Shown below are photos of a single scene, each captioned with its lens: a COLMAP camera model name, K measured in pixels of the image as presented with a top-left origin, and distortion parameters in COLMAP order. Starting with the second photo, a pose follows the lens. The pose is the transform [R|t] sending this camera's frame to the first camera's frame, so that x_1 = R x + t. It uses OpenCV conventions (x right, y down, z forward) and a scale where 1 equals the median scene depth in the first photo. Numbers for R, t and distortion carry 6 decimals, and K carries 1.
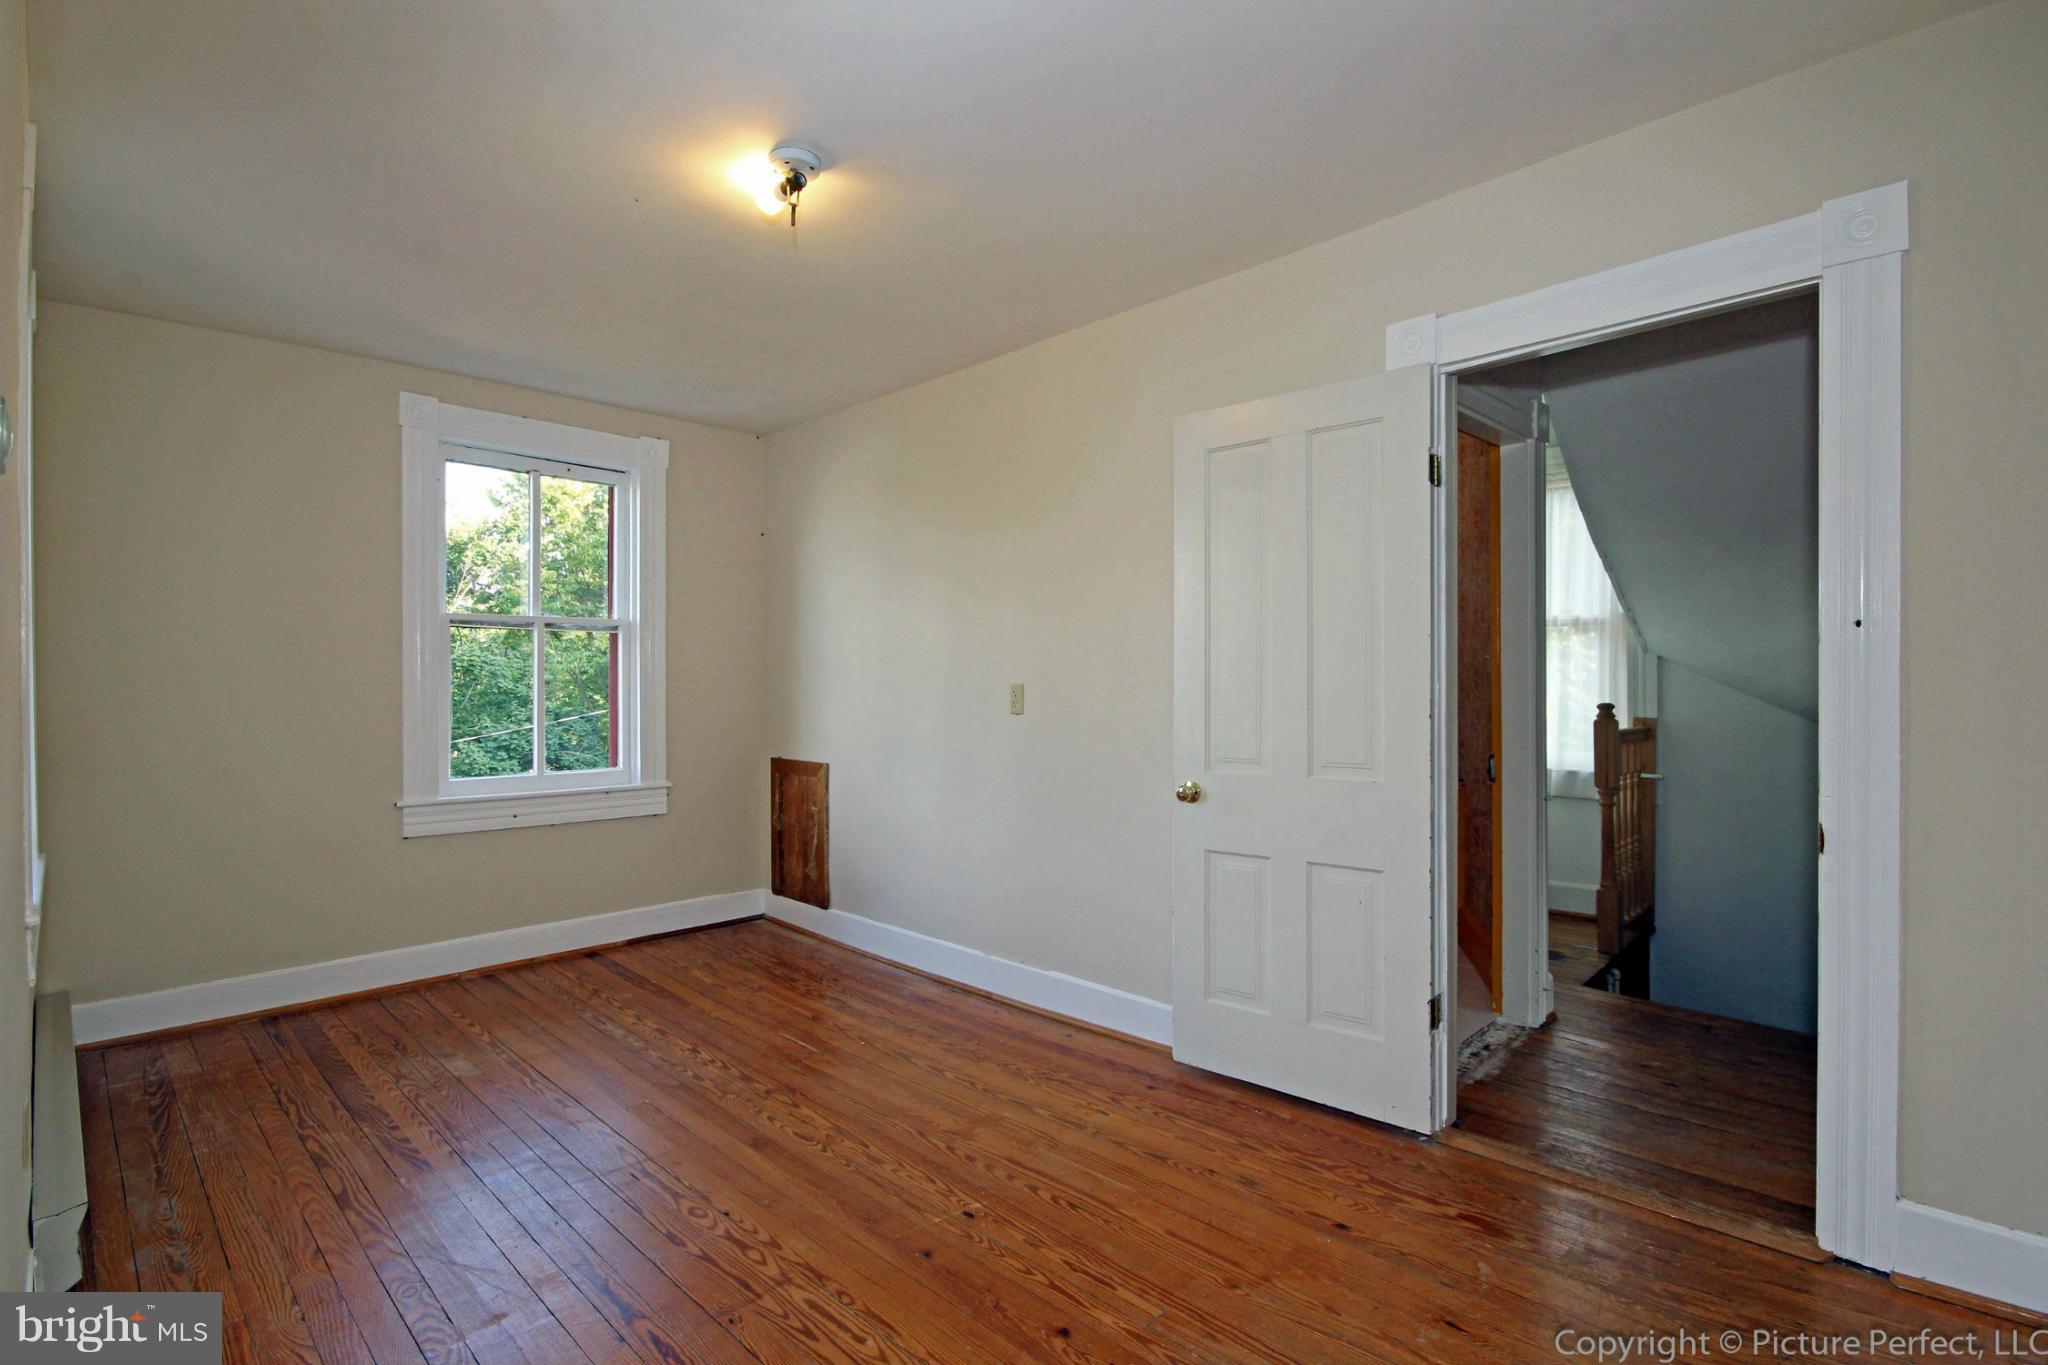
lens RADIAL K [[960.8, 0, 1039.0], [0, 960.8, 681.7], [0, 0, 1]] dist [-0.002882, -0.000516]
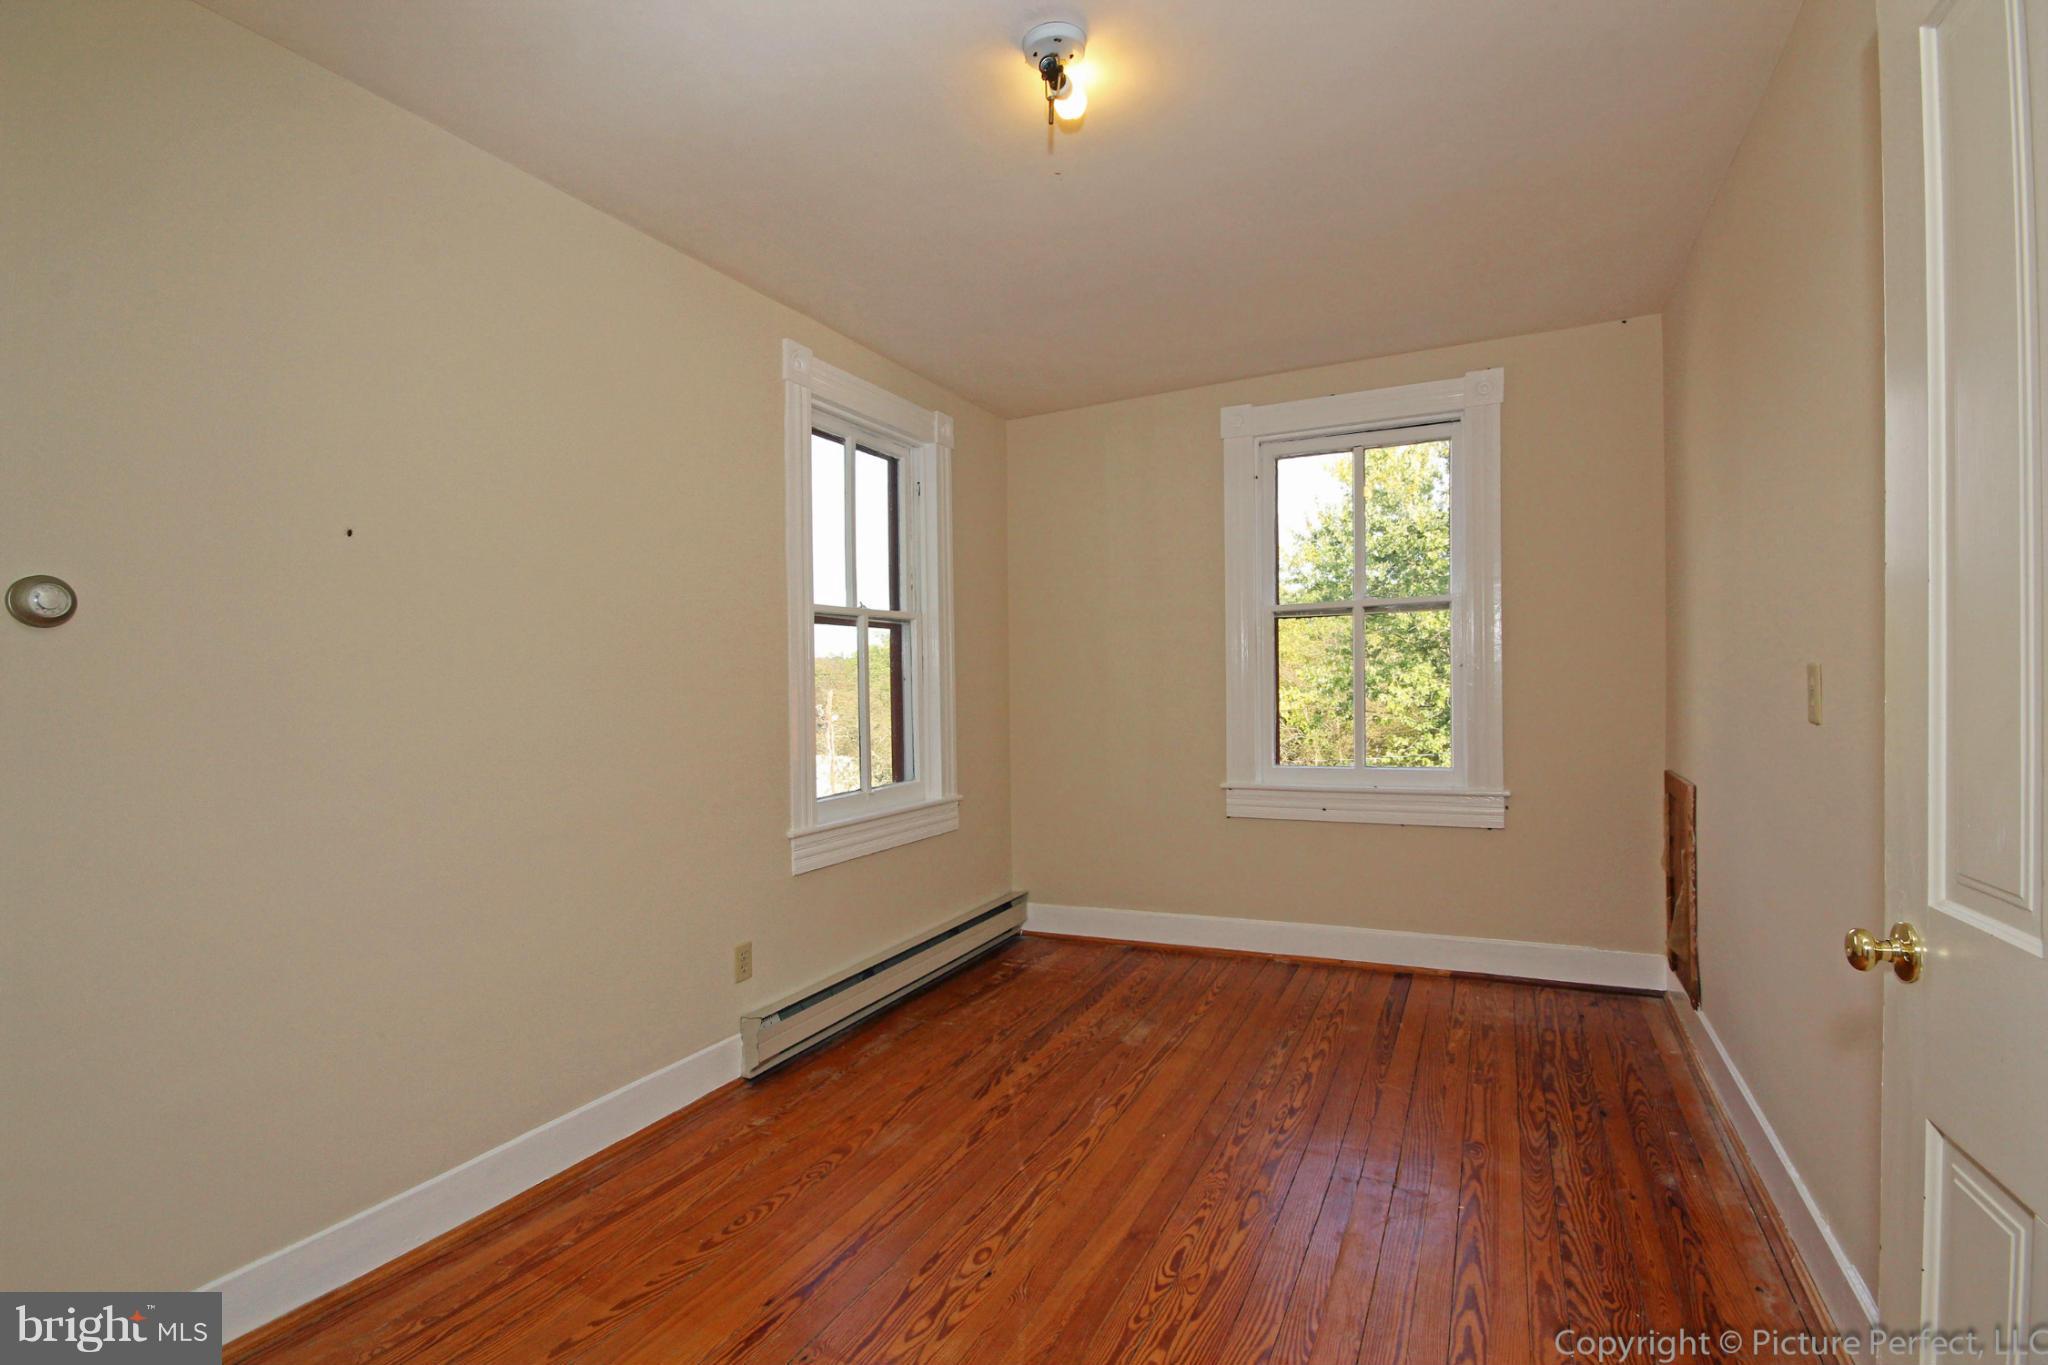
lens RADIAL K [[977.5, 0, 1020.8], [0, 977.5, 666.4], [0, 0, 1]] dist [-0.002269, -0.000192]
pose [[0.312407, -0.019018, -0.949758, 0.327786], [0.027749, 0.999556, -0.010888, -0.001925], [0.949543, -0.022953, 0.312796, 0.440387]]
